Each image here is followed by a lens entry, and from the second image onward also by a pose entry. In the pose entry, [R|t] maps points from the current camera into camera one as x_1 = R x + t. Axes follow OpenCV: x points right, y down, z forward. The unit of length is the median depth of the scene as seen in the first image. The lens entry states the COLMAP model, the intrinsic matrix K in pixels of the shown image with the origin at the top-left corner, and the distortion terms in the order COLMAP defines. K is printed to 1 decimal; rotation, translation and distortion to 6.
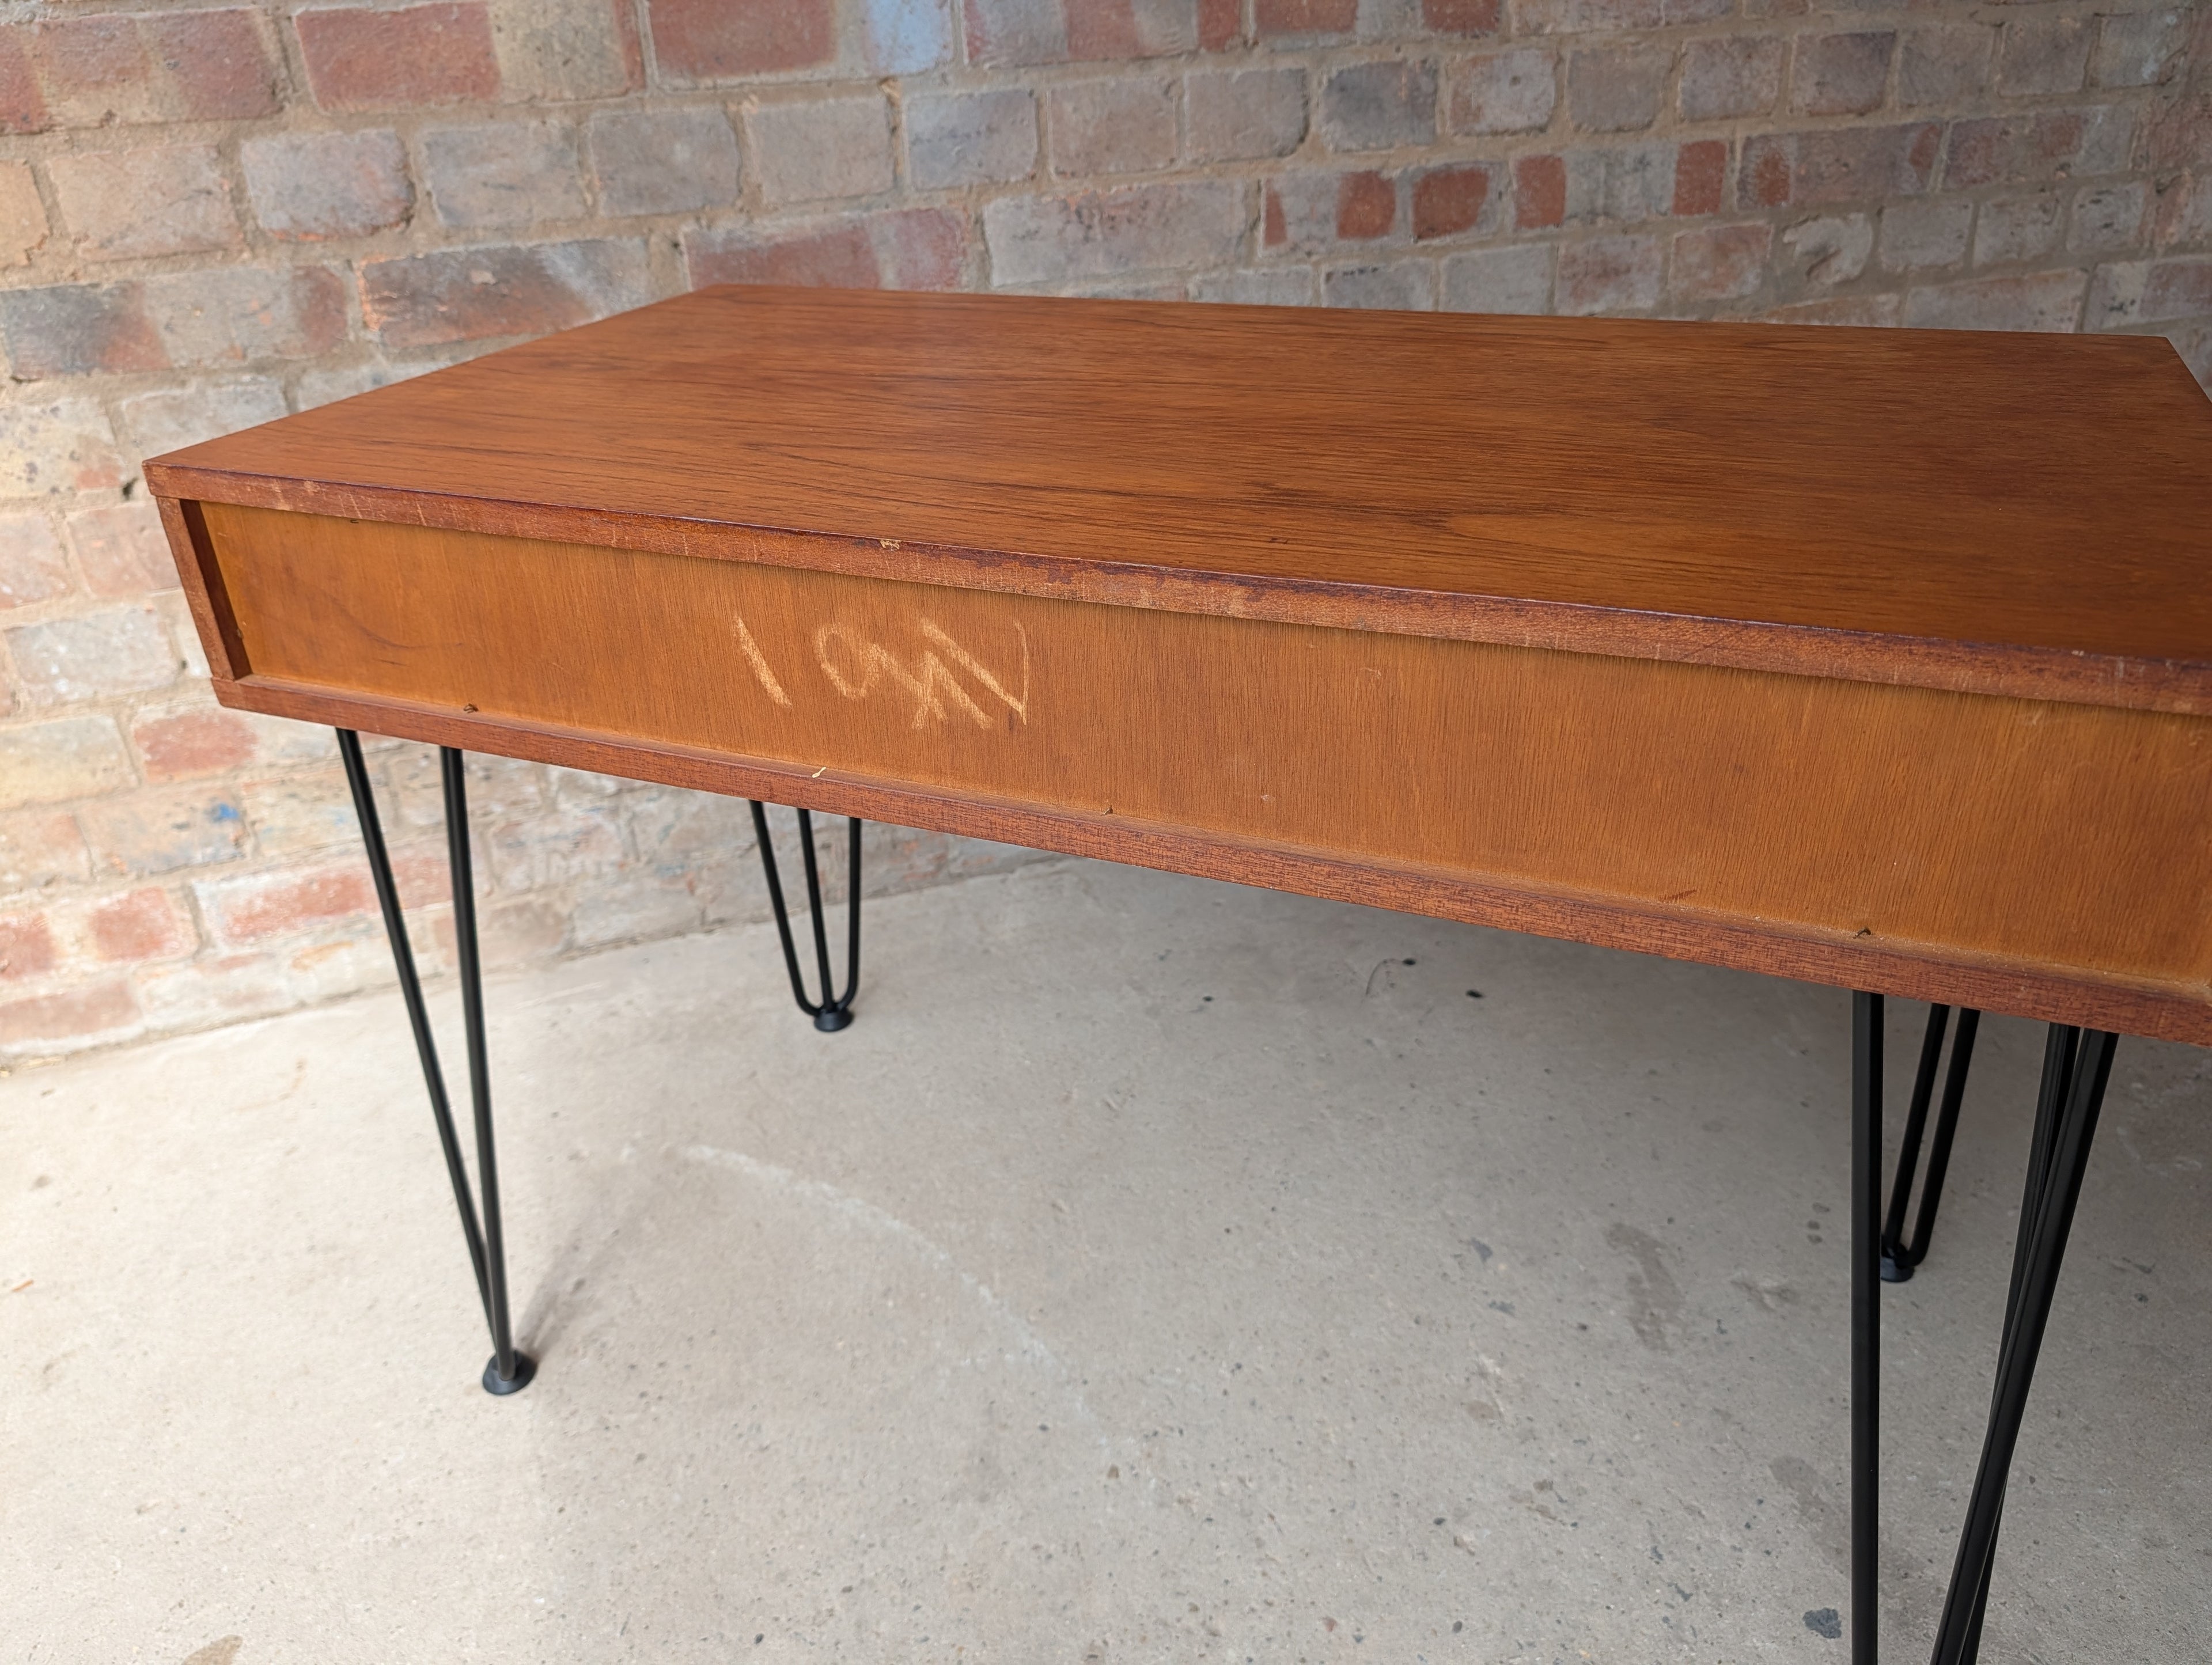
lens RADIAL K [[1576.0, 0, 1102.6], [0, 1576.0, 817.7], [0, 0, 1]] dist [-0.019727, 0.003604]
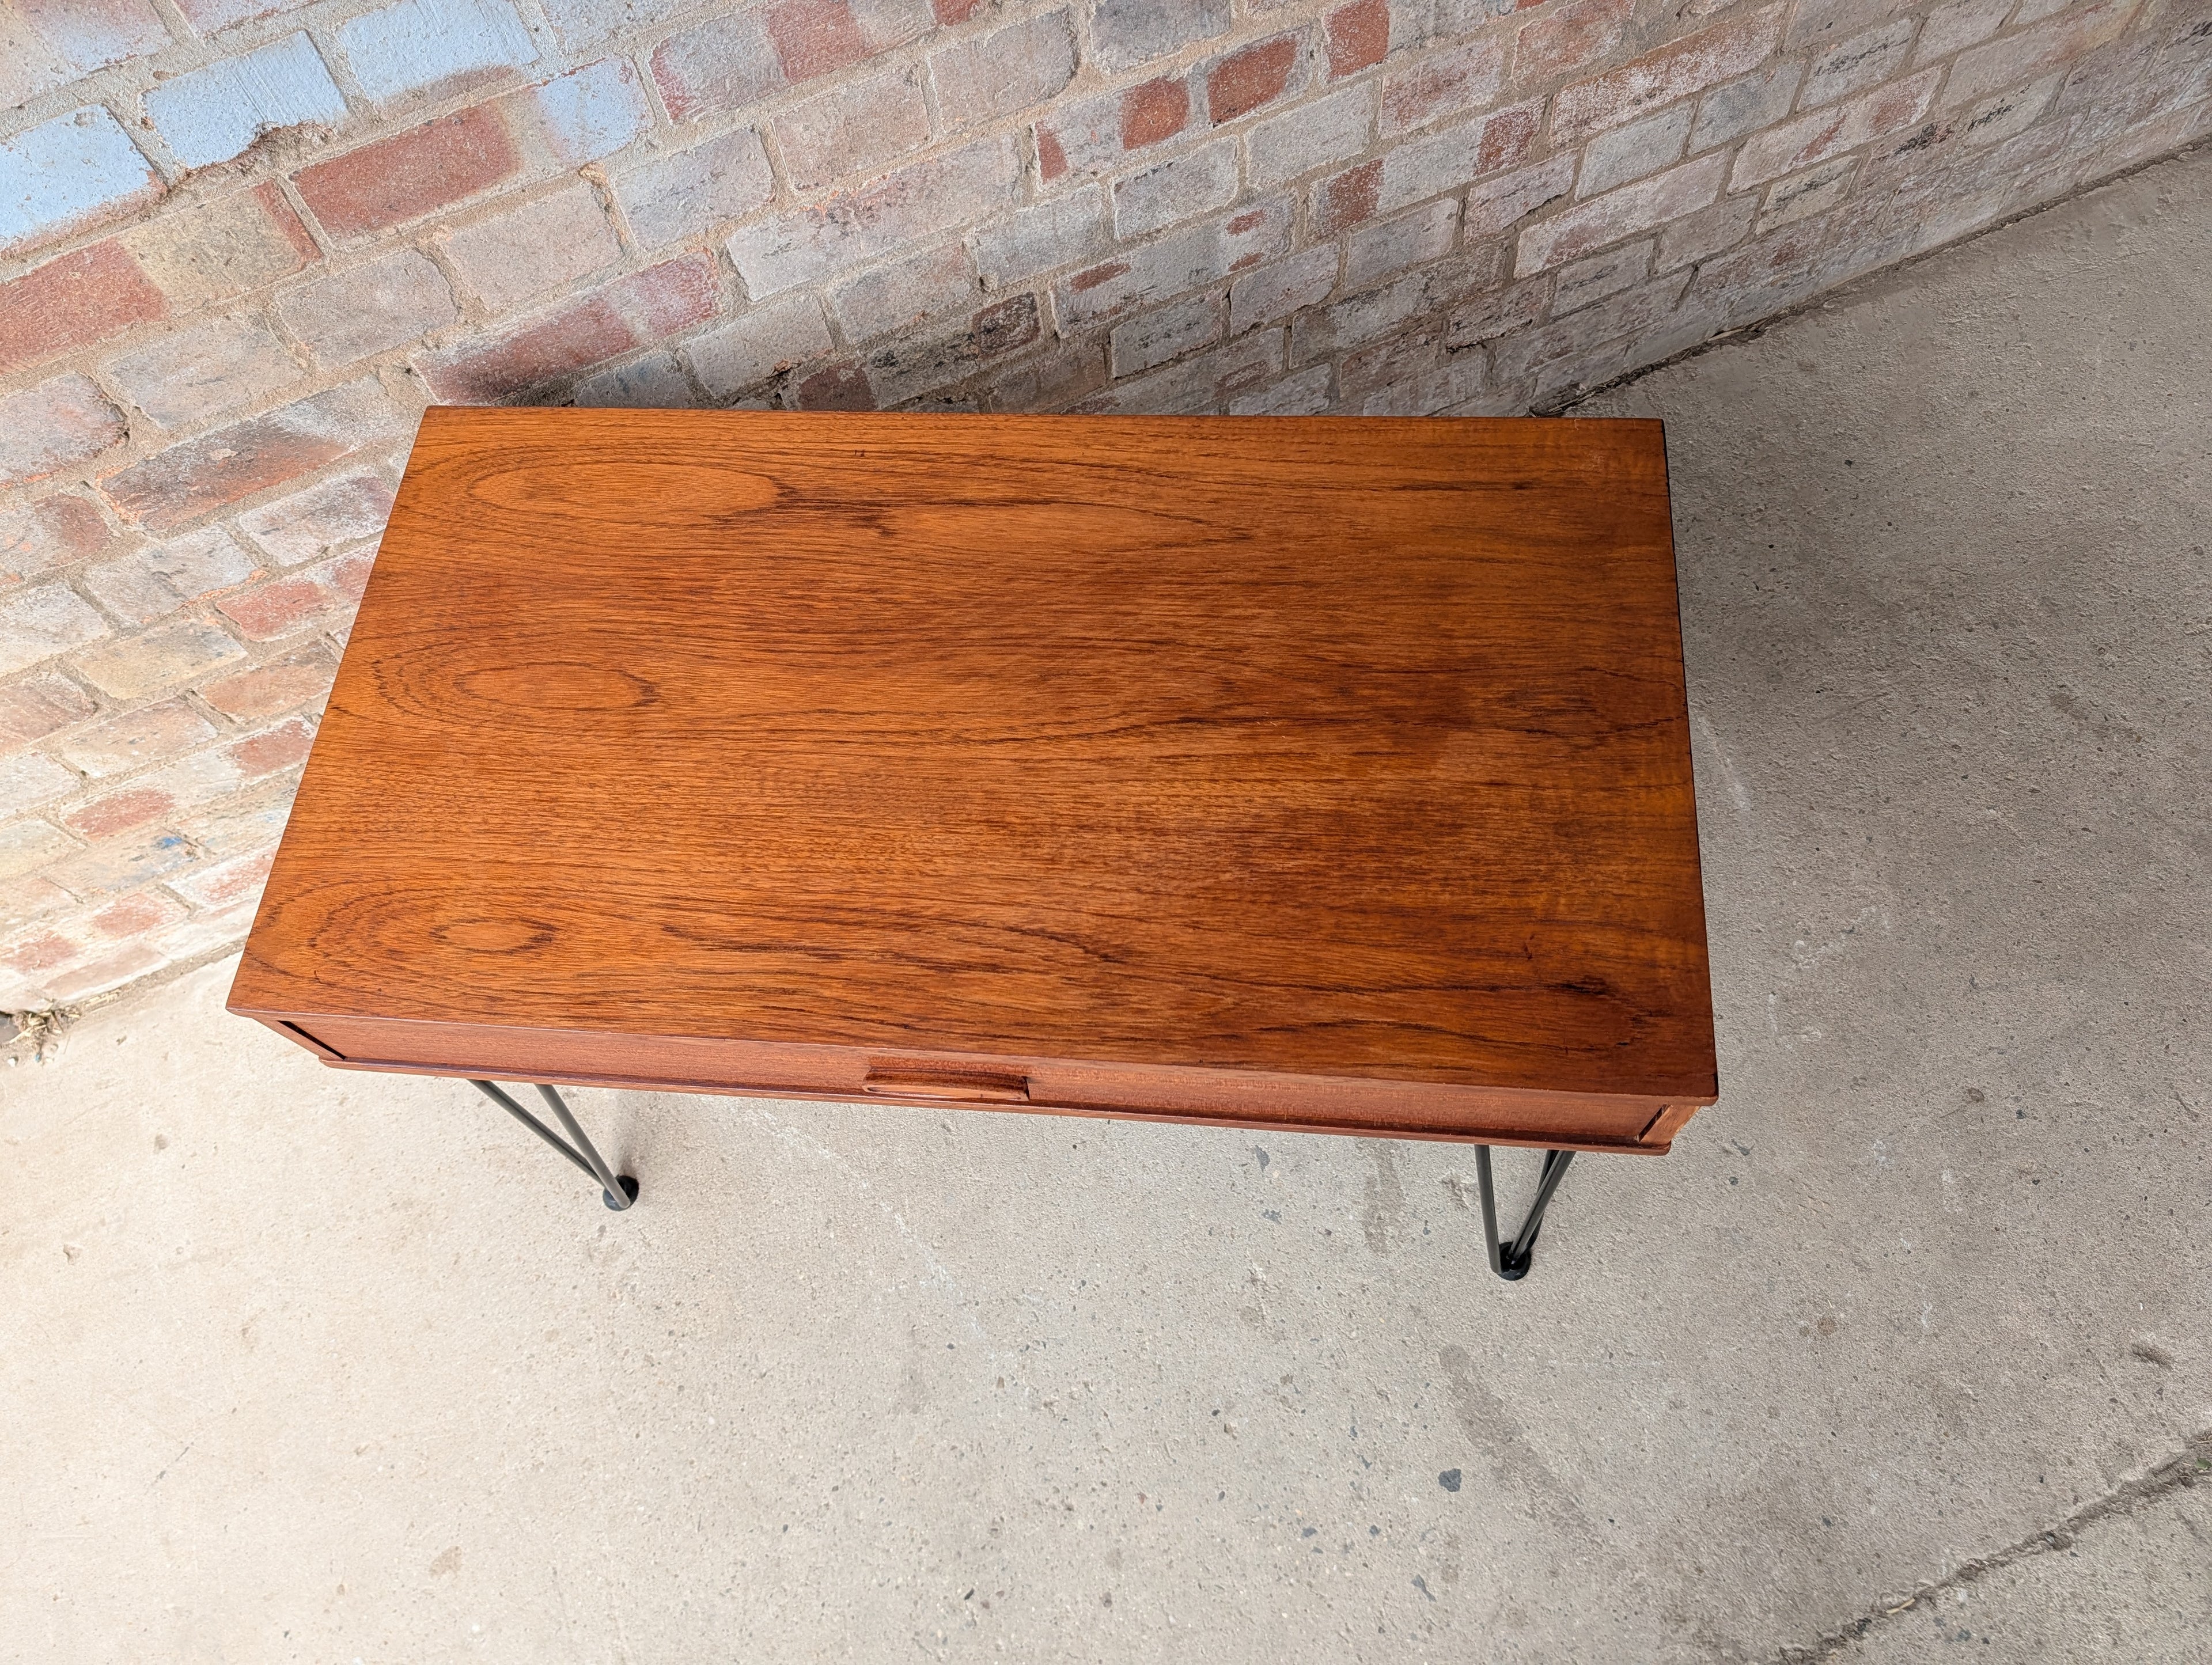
lens RADIAL K [[1576.0, 0, 1075.7], [0, 1576.0, 802.9], [0, 0, 1]] dist [-0.019727, 0.003604]
pose [[0.995434, -0.094952, -0.009803, 0.107326], [0.083349, 0.814511, 0.574129, -0.652070], [-0.046530, -0.572324, 0.818706, 0.069560]]
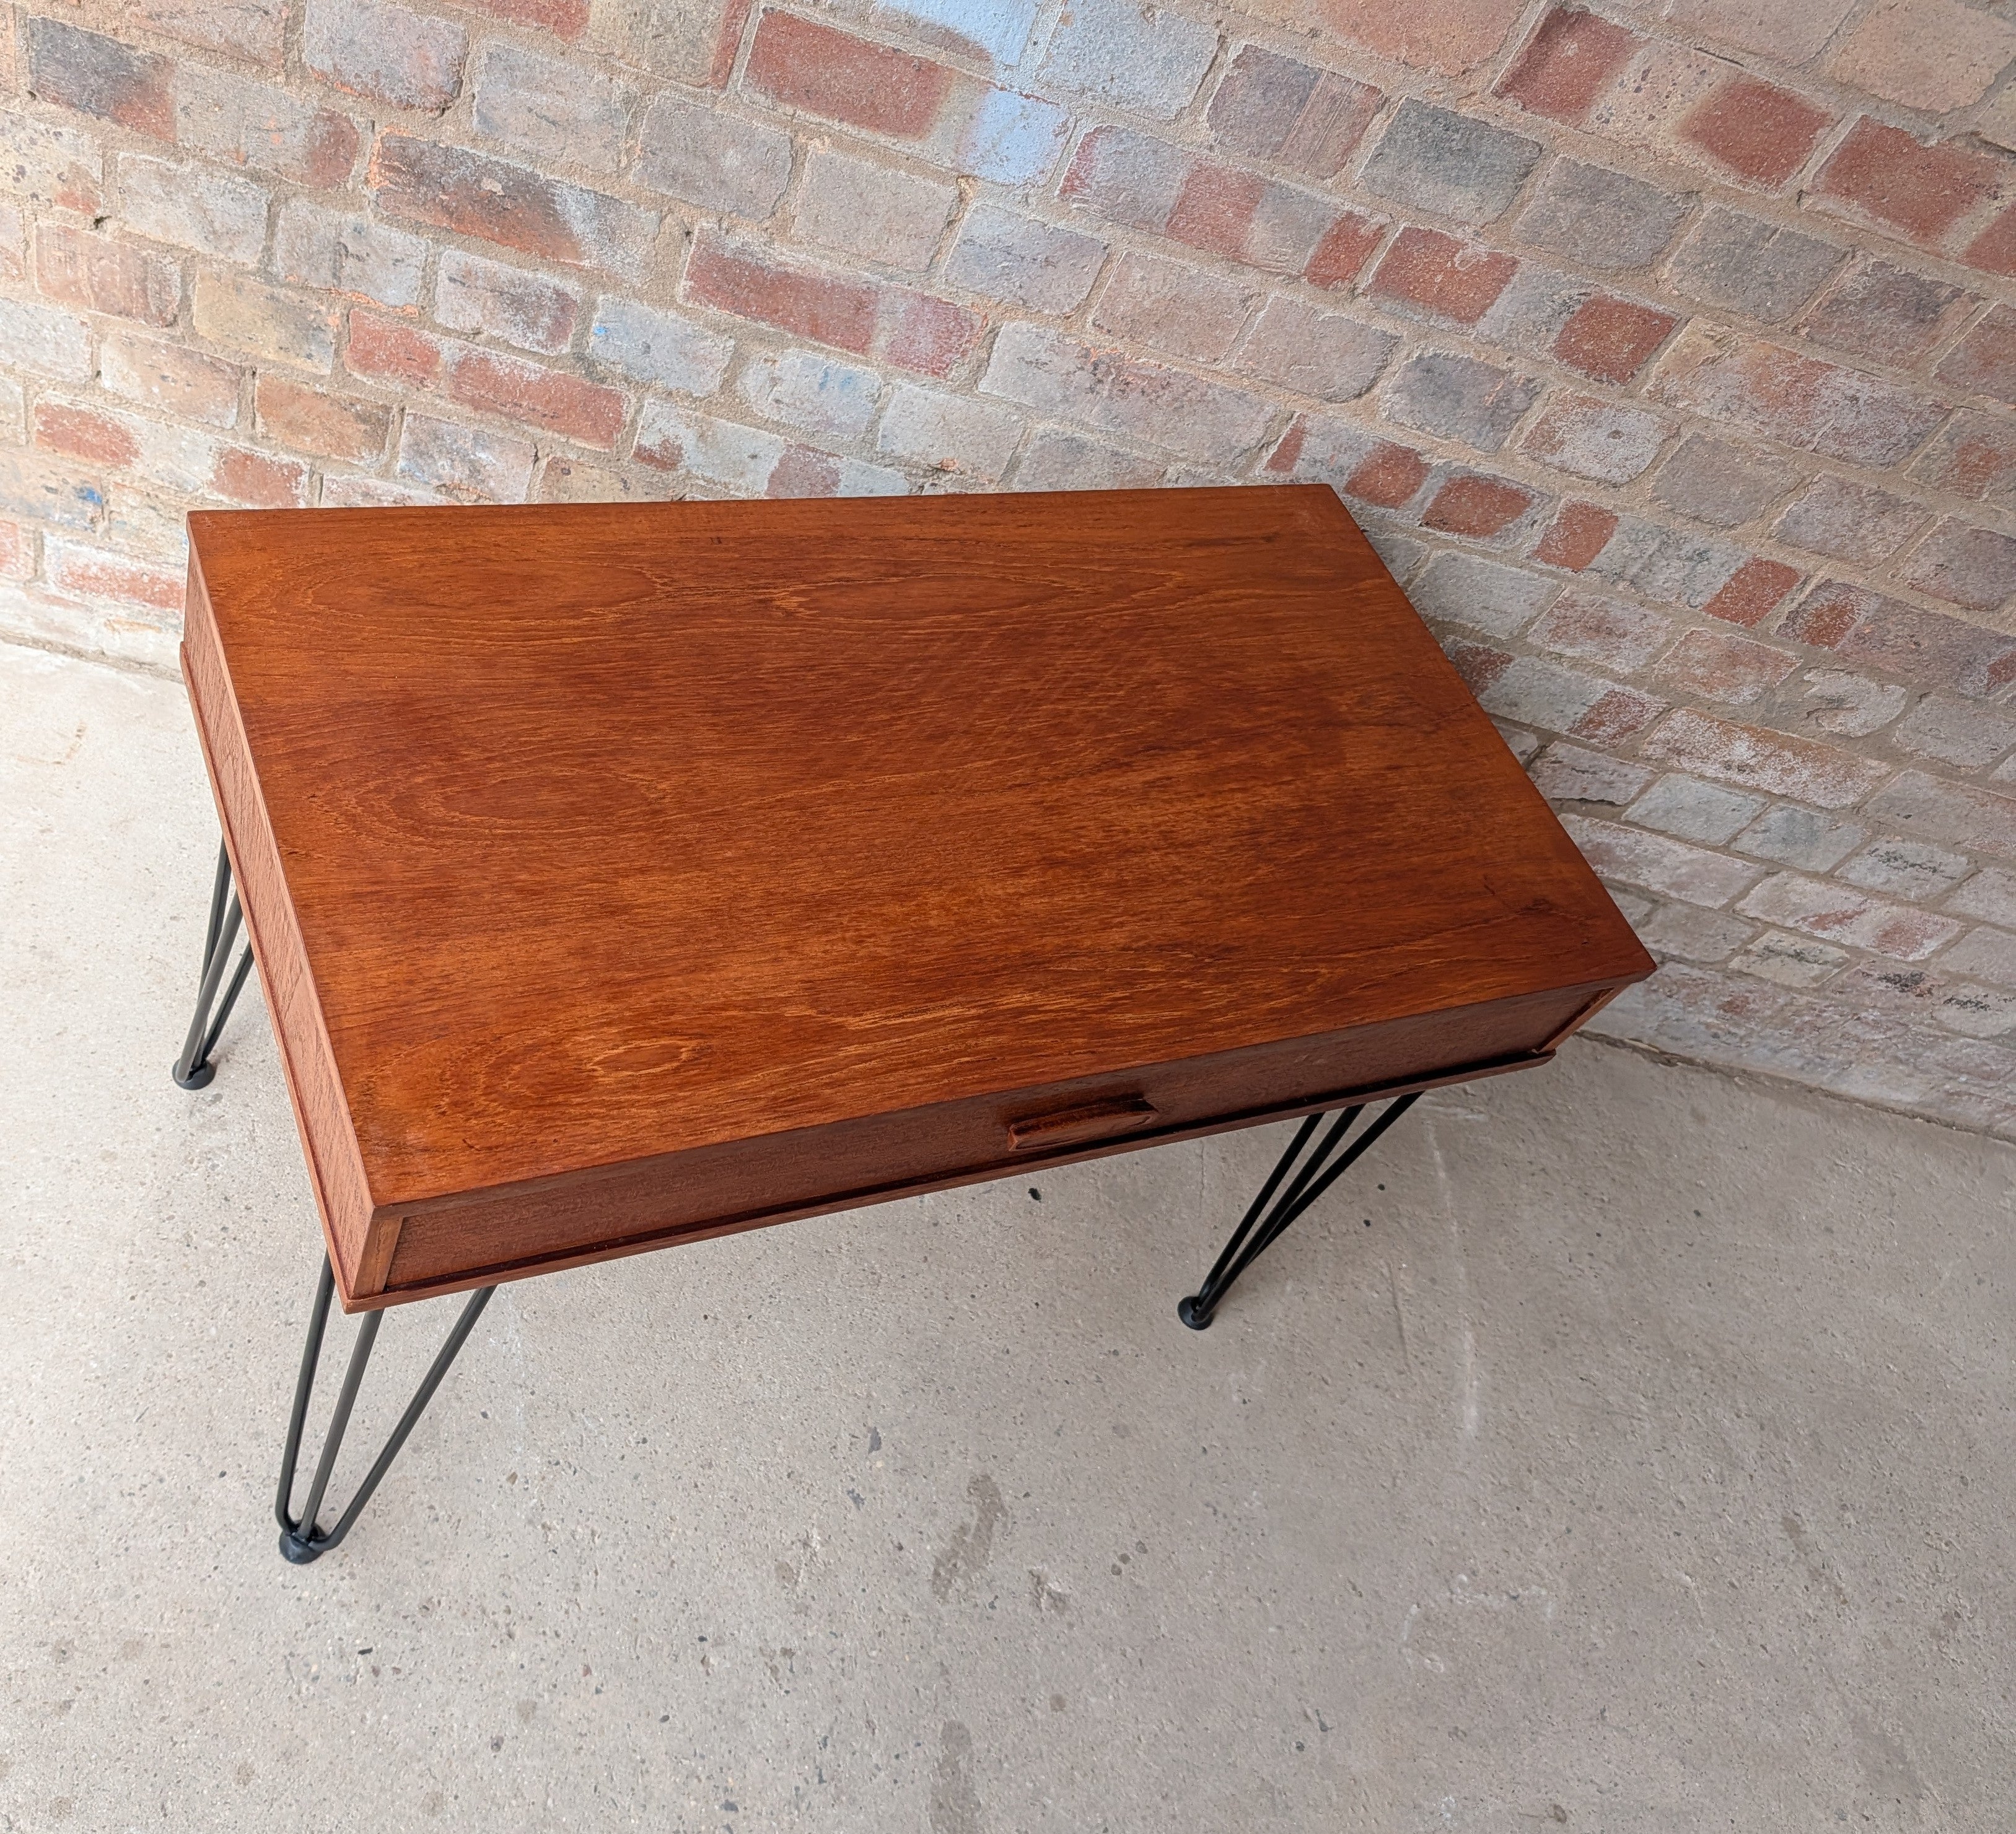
lens RADIAL K [[1782.2, 0, 755.8], [0, 1782.2, 959.4], [0, 0, 1]] dist [-0.029551, 0.020260]
pose [[0.872096, 0.489125, 0.014302, -0.036100], [-0.455454, 0.800682, 0.389191, -0.445729], [0.178912, -0.345925, 0.921046, -0.134293]]
